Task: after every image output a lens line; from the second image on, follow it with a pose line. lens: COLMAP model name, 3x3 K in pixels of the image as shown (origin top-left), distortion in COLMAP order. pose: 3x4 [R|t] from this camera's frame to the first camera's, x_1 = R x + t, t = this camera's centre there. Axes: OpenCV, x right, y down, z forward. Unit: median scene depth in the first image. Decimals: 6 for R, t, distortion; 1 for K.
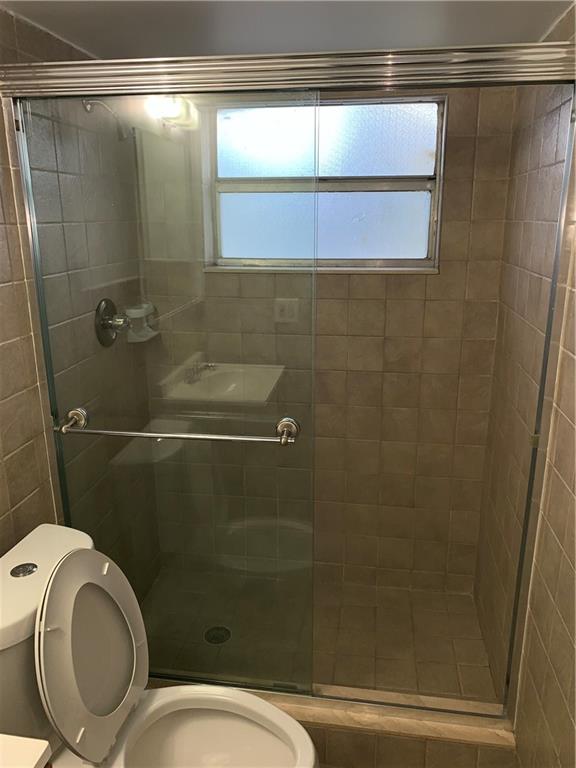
lens RADIAL K [[596.6, 0, 288.0], [0, 596.6, 384.0], [0, 0, 1]] dist [0.015319, -0.003651]
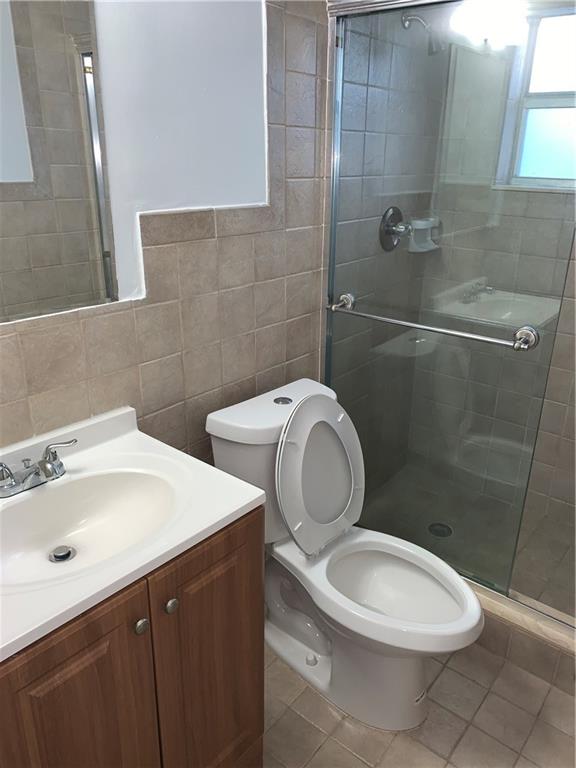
lens RADIAL K [[577.8, 0, 288.0], [0, 577.8, 384.0], [0, 0, 1]] dist [0.002766, -0.001556]
pose [[0.866712, 0.208008, -0.453369, 0.094012], [-0.155575, 0.976290, 0.150512, 0.055886], [0.473928, -0.059918, 0.878523, -0.073014]]
